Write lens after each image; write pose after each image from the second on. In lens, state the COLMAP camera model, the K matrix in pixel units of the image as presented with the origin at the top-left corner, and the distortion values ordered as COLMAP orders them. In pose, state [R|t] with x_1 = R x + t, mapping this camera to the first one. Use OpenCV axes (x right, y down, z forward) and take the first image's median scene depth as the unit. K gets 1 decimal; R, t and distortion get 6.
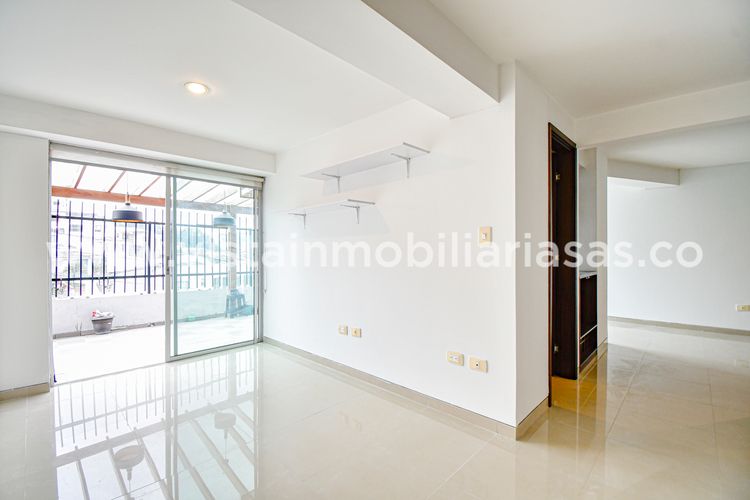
lens RADIAL K [[330.0, 0, 363.9], [0, 330.0, 251.7], [0, 0, 1]] dist [0.022024, -0.024036]
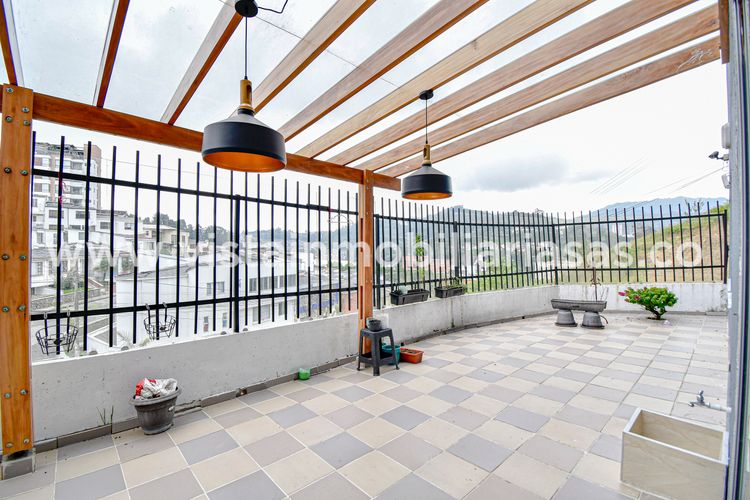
lens RADIAL K [[330.0, 0, 363.9], [0, 330.0, 251.7], [0, 0, 1]] dist [0.022024, -0.024036]
pose [[0.997988, -0.002414, -0.063356, -0.467334], [0.002287, 0.999995, -0.002077, 0.000385], [0.063360, 0.001928, 0.997989, 0.553098]]
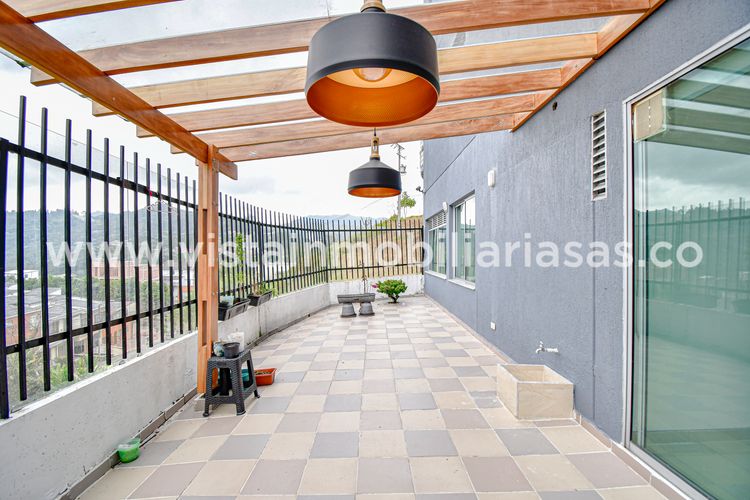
lens RADIAL K [[330.0, 0, 363.9], [0, 330.0, 251.7], [0, 0, 1]] dist [0.022024, -0.024036]
pose [[0.732516, -0.002760, 0.680744, -0.692949], [0.010118, 0.999925, -0.006834, 0.000803], [-0.680674, 0.011894, 0.732490, 0.704059]]
